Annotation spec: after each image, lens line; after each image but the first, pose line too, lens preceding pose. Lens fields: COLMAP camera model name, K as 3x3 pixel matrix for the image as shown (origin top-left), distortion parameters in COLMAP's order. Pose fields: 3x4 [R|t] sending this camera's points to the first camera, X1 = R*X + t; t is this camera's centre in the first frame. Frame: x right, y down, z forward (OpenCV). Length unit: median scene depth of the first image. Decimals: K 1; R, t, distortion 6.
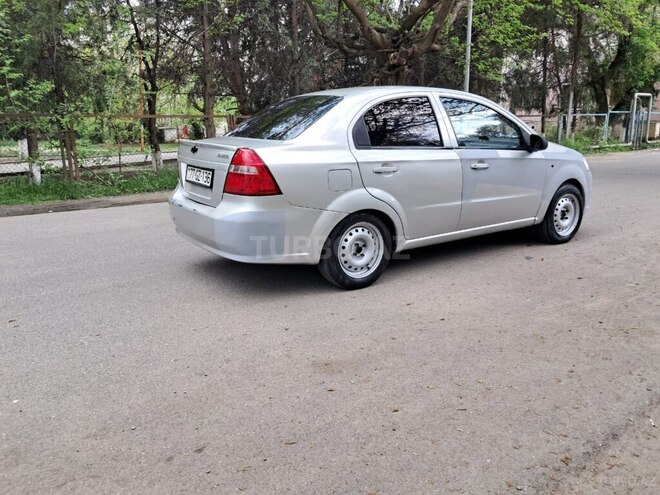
lens RADIAL K [[503.5, 0, 339.9], [0, 503.5, 245.5], [0, 0, 1]] dist [0.043578, -0.057752]
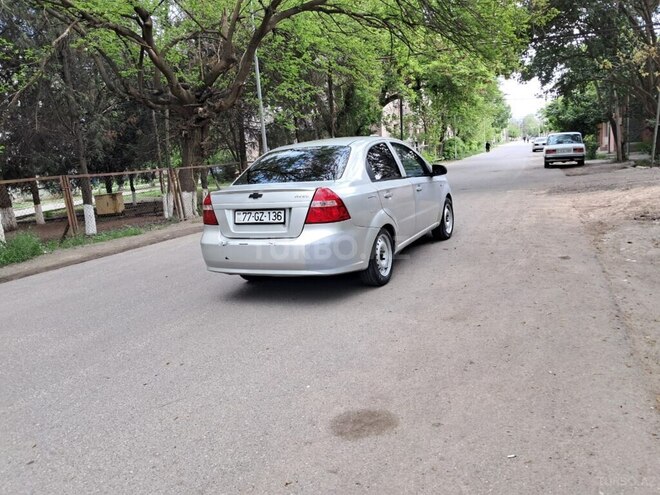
lens RADIAL K [[503.5, 0, 339.9], [0, 503.5, 245.5], [0, 0, 1]] dist [0.043578, -0.057752]
pose [[0.864550, -0.152862, 0.478733, -0.693563], [0.194266, 0.980219, -0.037838, 0.011514], [-0.463480, 0.125714, 0.877145, -0.129605]]
